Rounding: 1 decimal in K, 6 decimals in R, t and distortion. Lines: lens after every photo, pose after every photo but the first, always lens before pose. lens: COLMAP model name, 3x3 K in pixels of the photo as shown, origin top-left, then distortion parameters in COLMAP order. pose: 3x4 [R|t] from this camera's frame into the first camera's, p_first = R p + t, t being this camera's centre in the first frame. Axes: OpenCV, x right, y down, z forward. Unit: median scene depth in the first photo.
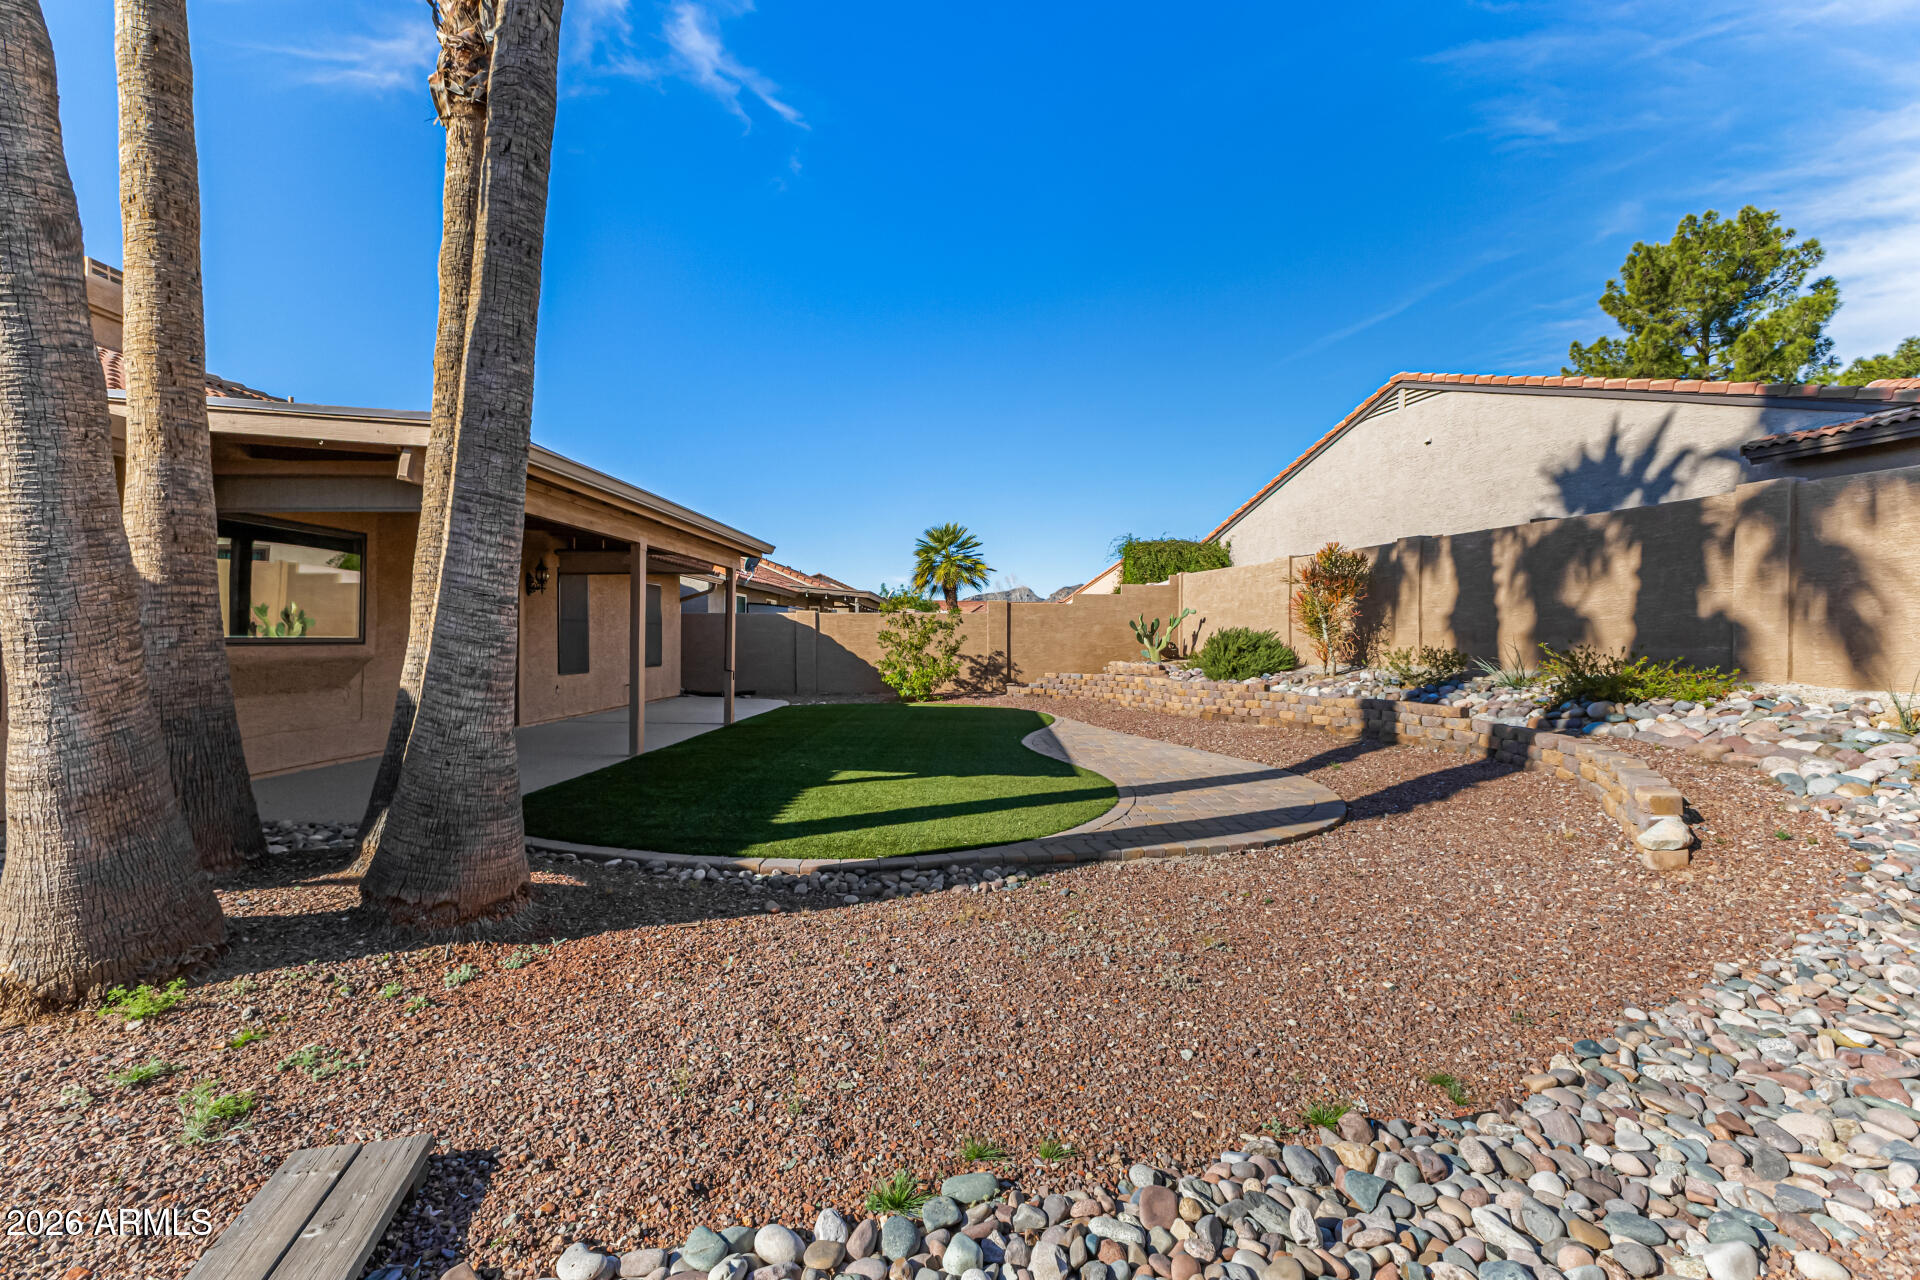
lens RADIAL K [[813.6, 0, 947.9], [0, 813.6, 634.1], [0, 0, 1]] dist [-0.000727, -0.000084]
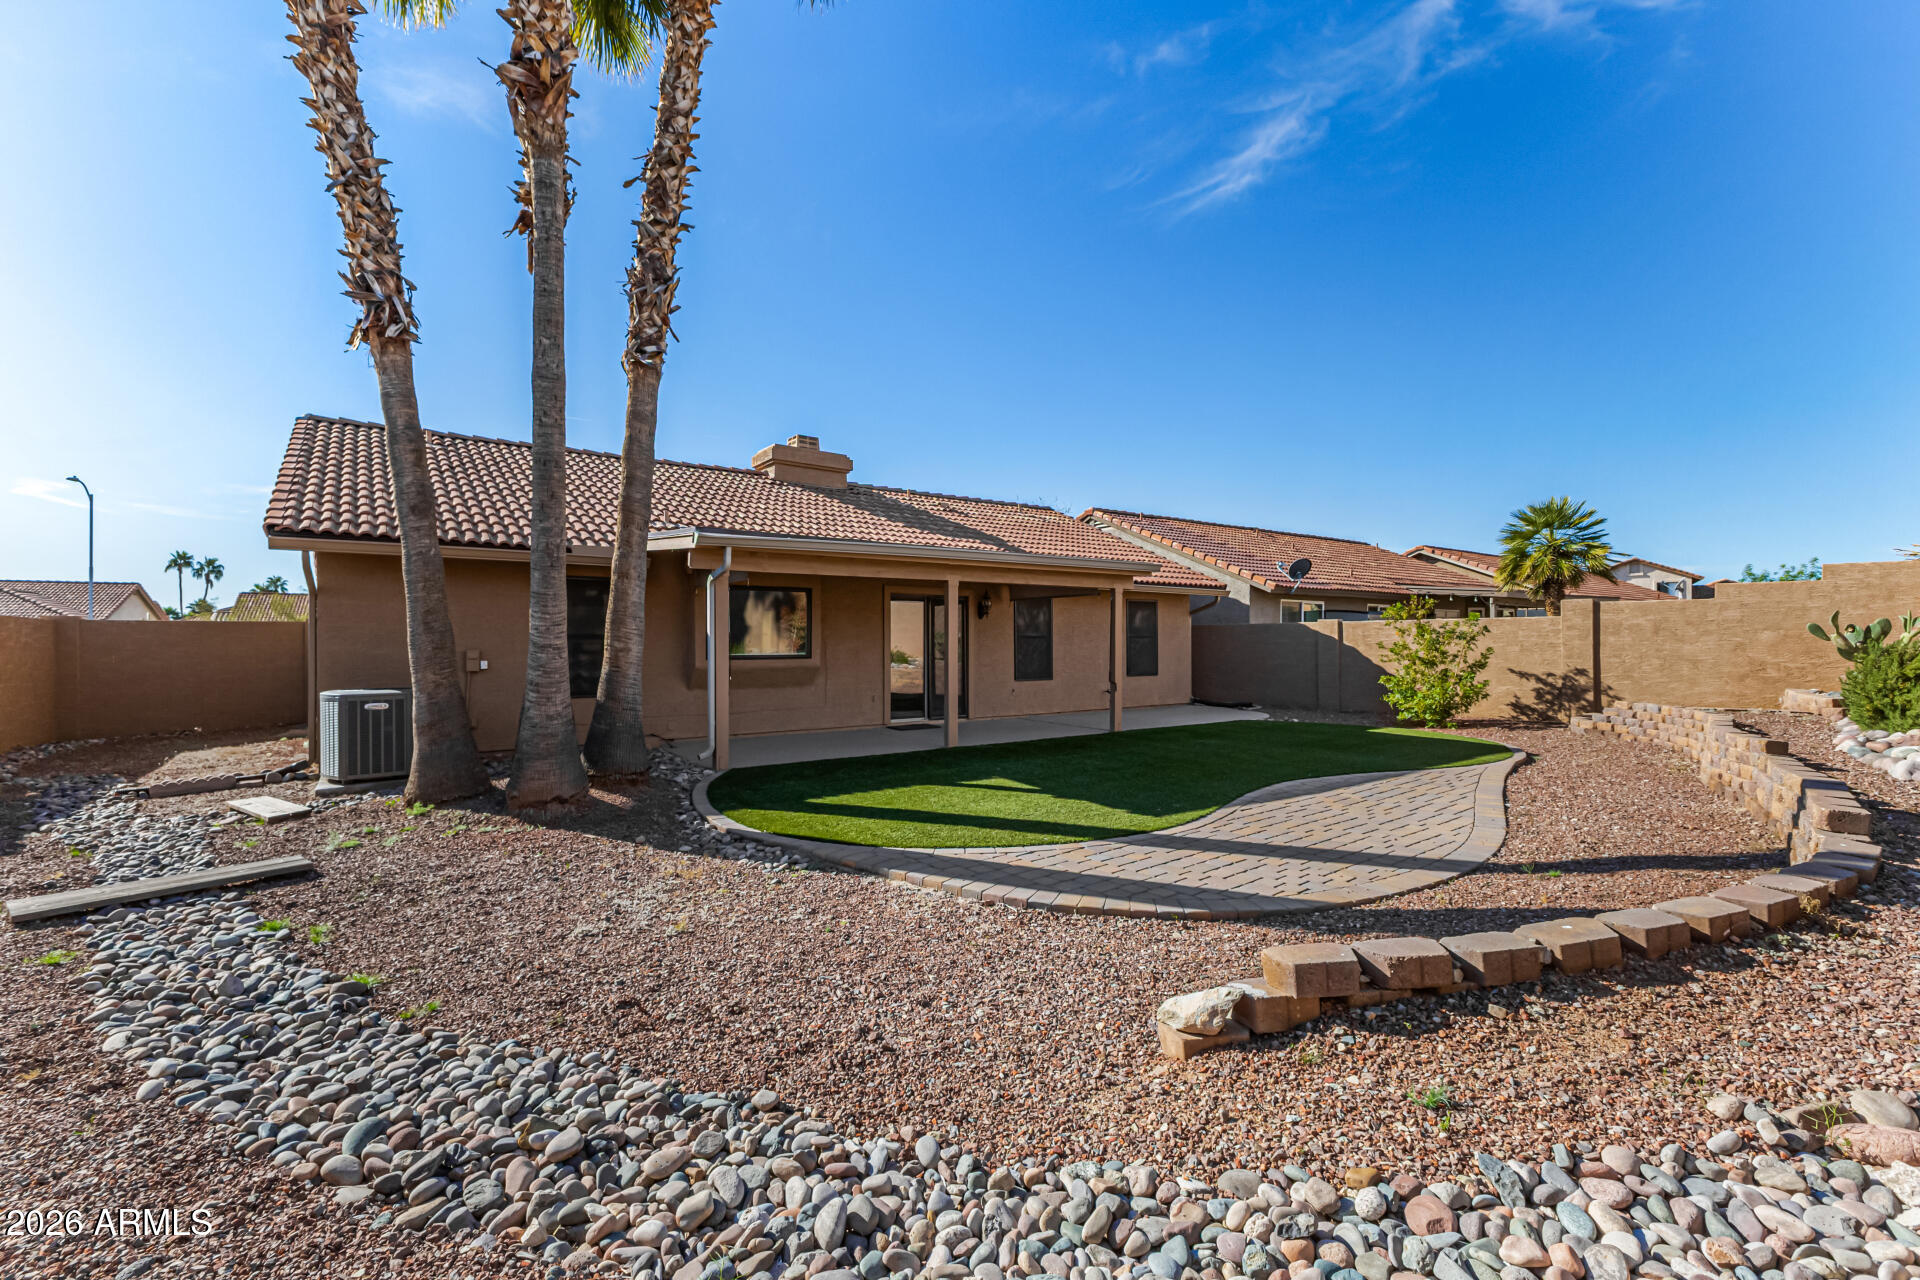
lens RADIAL K [[813.6, 0, 966.0], [0, 813.6, 638.1], [0, 0, 1]] dist [-0.000727, -0.000084]
pose [[0.617188, -0.004706, -0.786802, 0.332870], [0.006875, 0.999976, -0.000588, -0.011111], [0.786786, -0.005046, 0.617206, 0.123754]]
